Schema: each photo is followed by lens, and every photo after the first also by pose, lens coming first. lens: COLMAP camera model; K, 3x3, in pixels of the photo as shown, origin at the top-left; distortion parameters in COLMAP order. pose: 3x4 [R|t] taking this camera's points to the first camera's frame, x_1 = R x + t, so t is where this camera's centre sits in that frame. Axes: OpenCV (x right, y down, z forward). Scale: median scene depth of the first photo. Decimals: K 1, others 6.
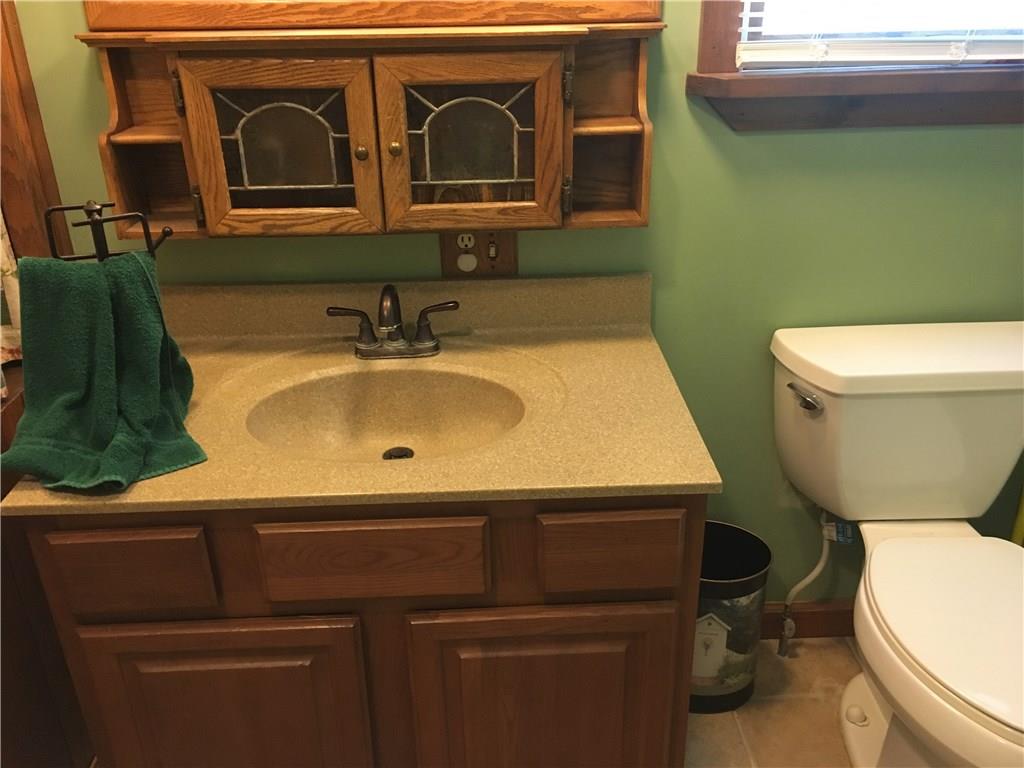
lens RADIAL K [[878.1, 0, 512.0], [0, 878.1, 384.0], [0, 0, 1]] dist [0.079706, -0.106062]
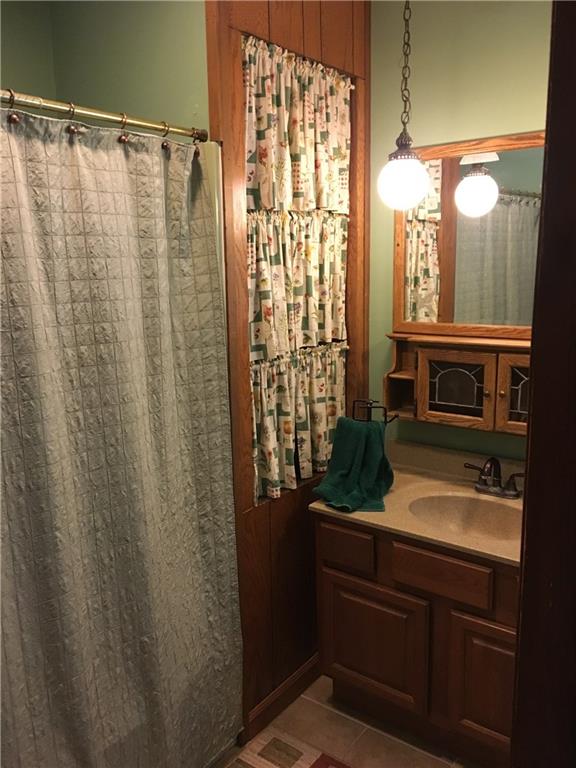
lens RADIAL K [[658.6, 0, 288.0], [0, 658.6, 384.0], [0, 0, 1]] dist [0.079706, -0.106062]
pose [[0.772037, 0.118952, -0.624347, 0.455708], [-0.265030, 0.953102, -0.146137, 0.079135], [0.577683, 0.278294, 0.767356, -0.520301]]
